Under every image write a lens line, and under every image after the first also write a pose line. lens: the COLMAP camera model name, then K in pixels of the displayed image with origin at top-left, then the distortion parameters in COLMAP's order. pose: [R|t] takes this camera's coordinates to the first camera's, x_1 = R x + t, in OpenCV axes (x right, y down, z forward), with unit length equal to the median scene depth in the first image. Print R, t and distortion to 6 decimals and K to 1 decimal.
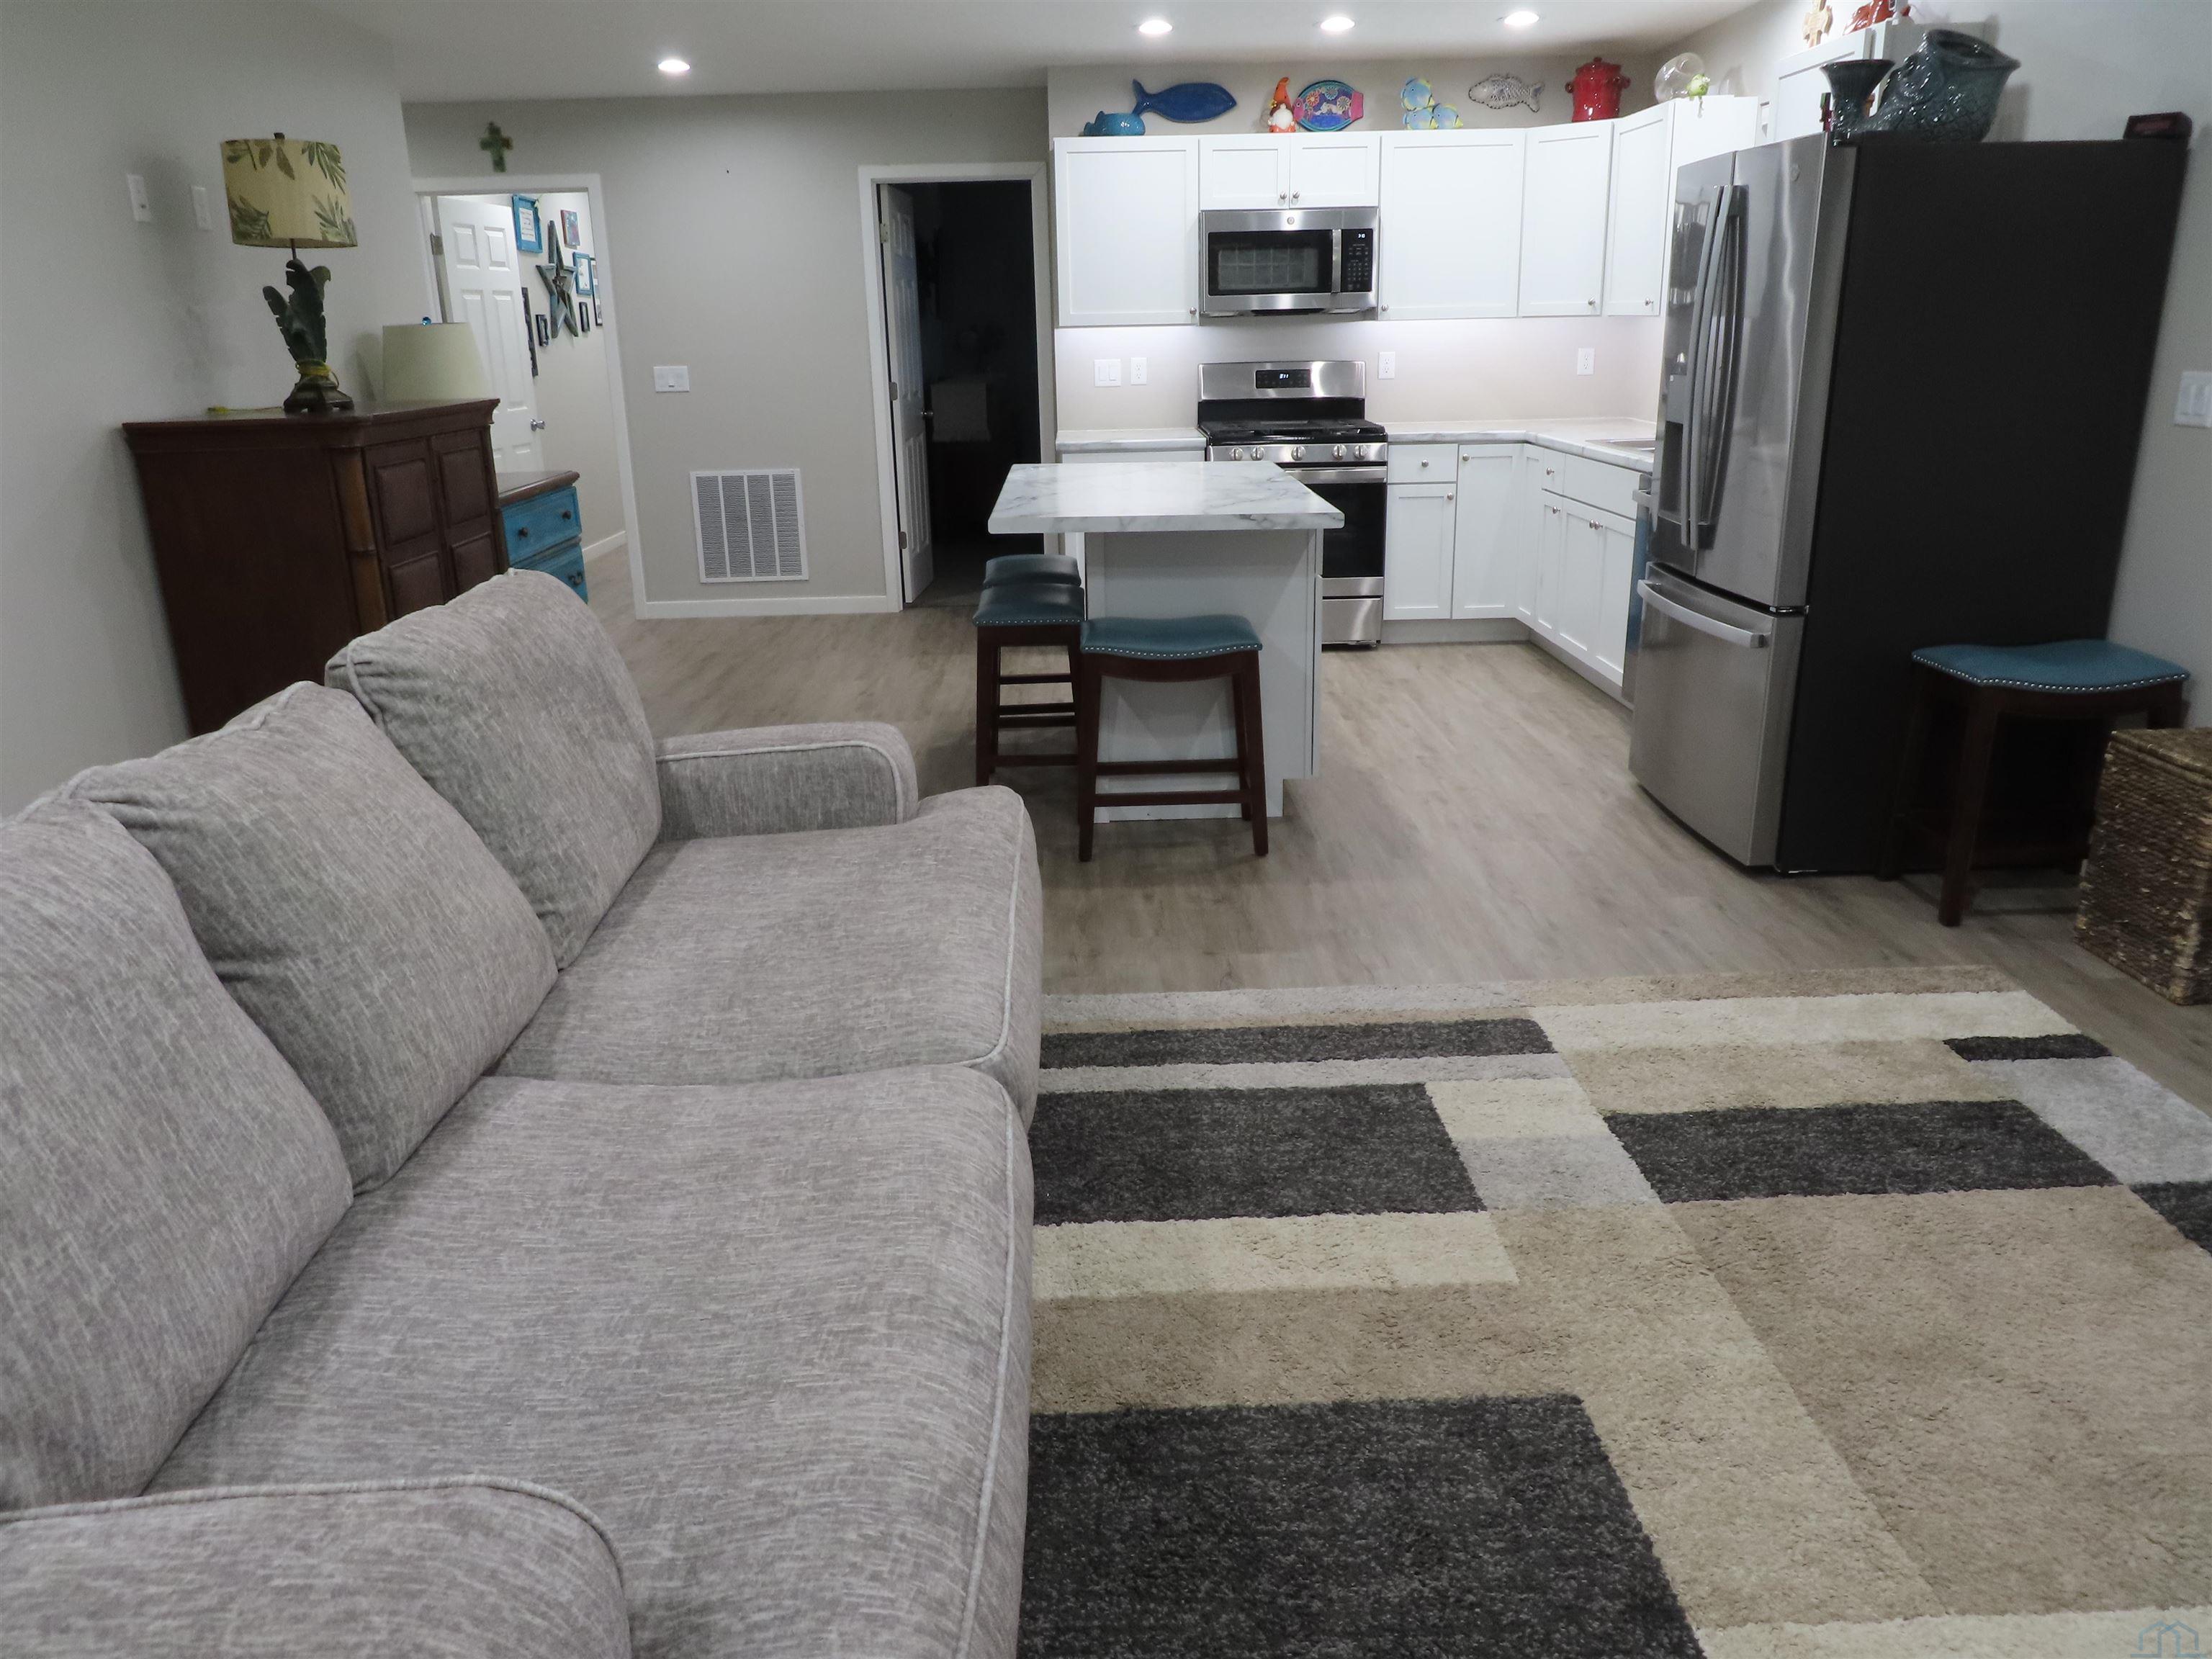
lens RADIAL K [[1567.7, 0, 1097.8], [0, 1567.7, 817.3], [0, 0, 1]] dist [-0.010855, 0.001460]
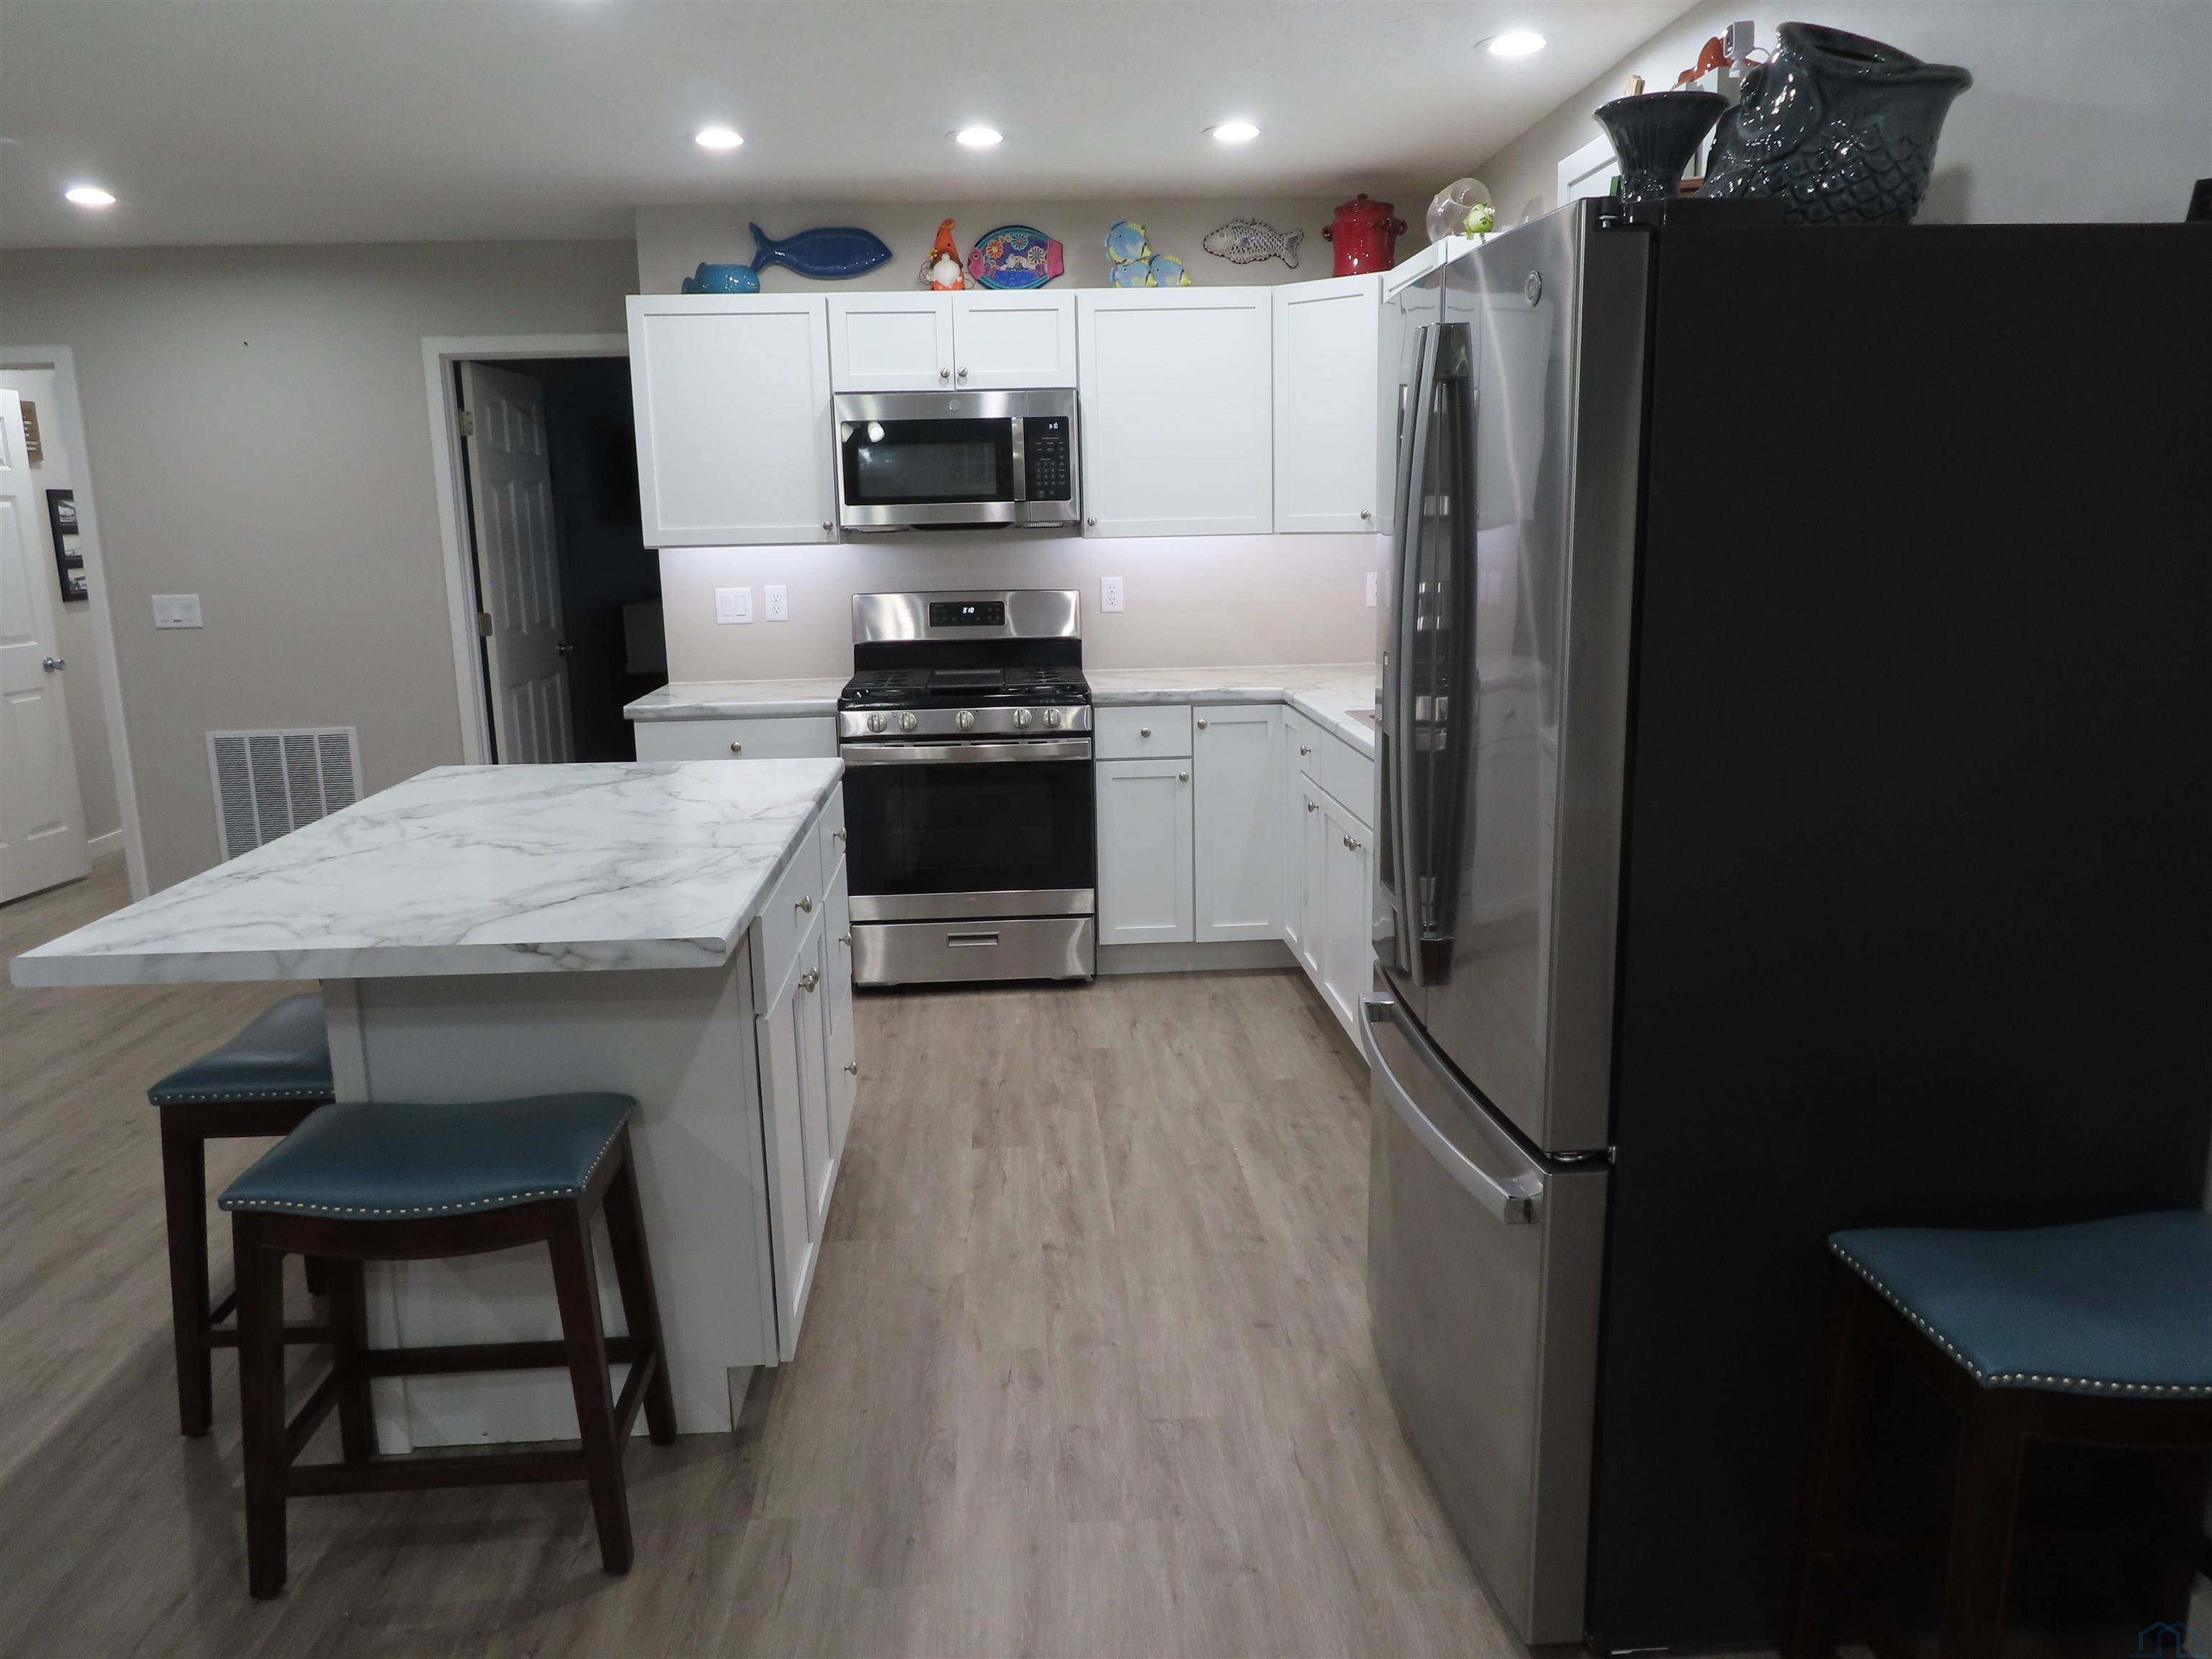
lens RADIAL K [[1567.7, 0, 1093.5], [0, 1567.7, 825.5], [0, 0, 1]] dist [-0.010855, 0.001460]
pose [[0.999161, -0.007538, 0.040250, 0.182529], [0.011936, 0.993840, -0.110179, -0.122496], [-0.039171, 0.110567, 0.993097, 0.341169]]
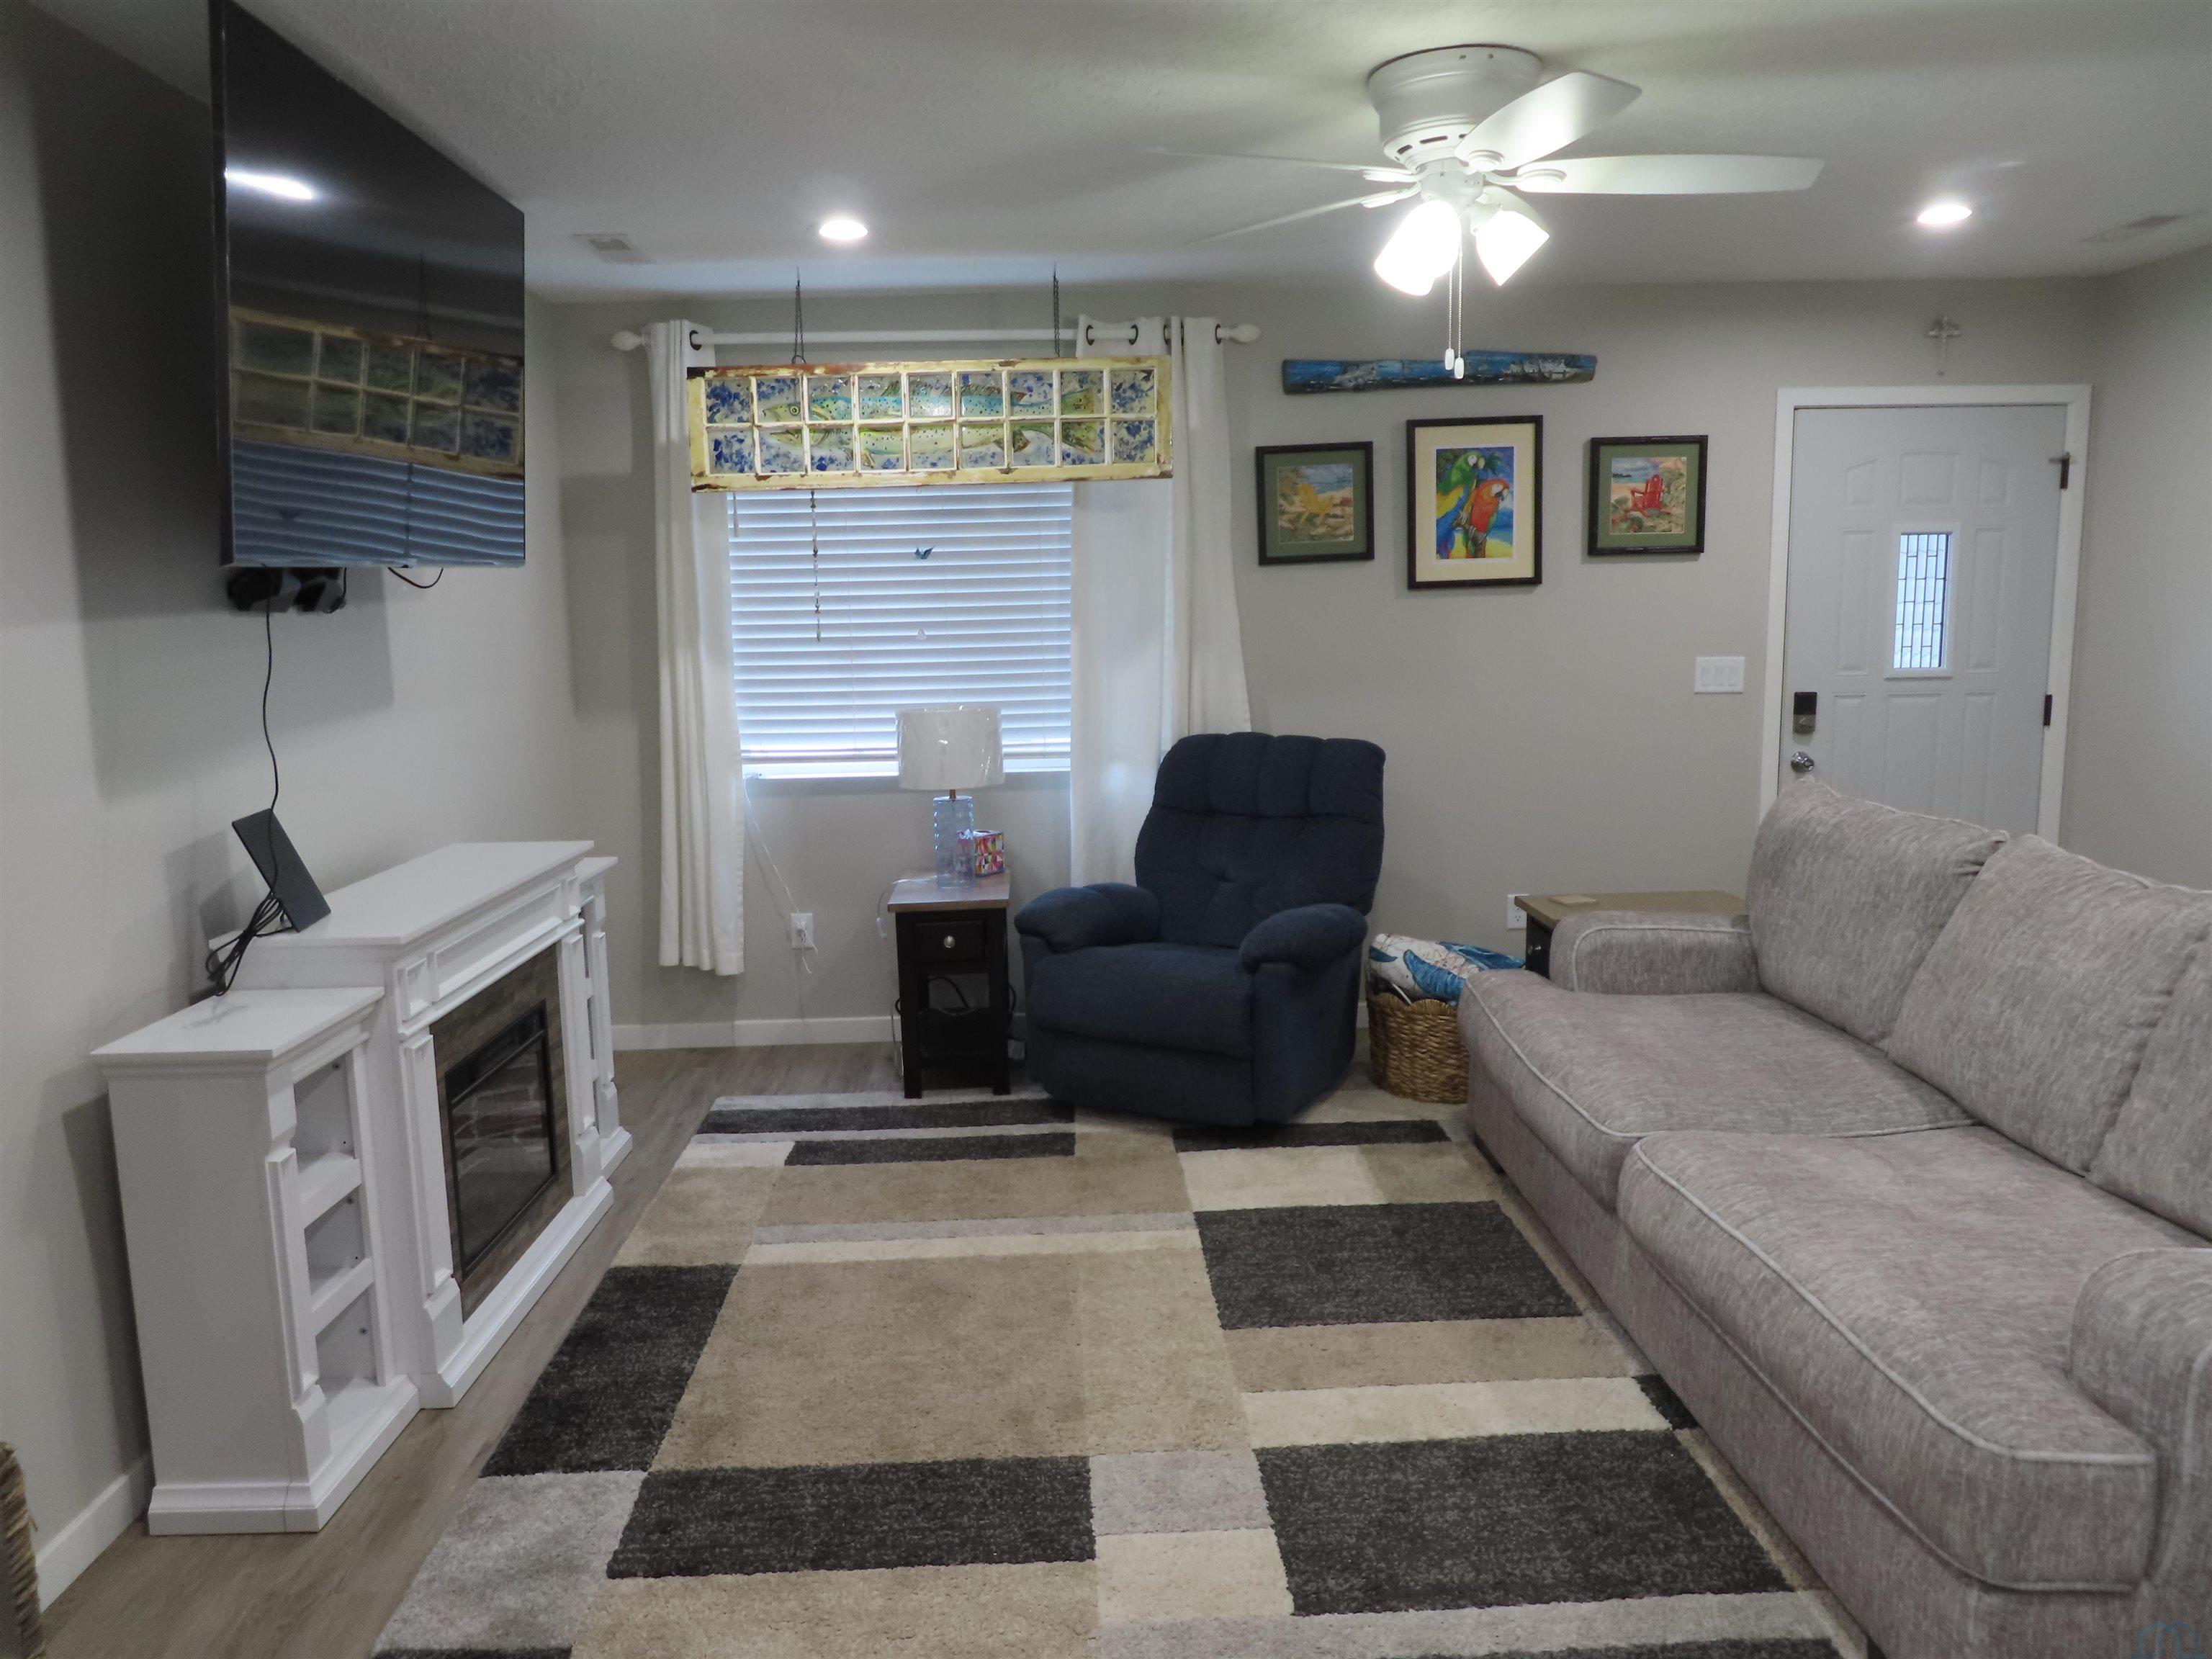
lens RADIAL K [[1567.7, 0, 1108.8], [0, 1567.7, 835.9], [0, 0, 1]] dist [-0.010855, 0.001460]
pose [[-0.998643, 0.051520, -0.007563, 0.147249], [0.042855, 0.895677, 0.442635, -0.268679], [0.029578, 0.441711, -0.896670, 0.783751]]
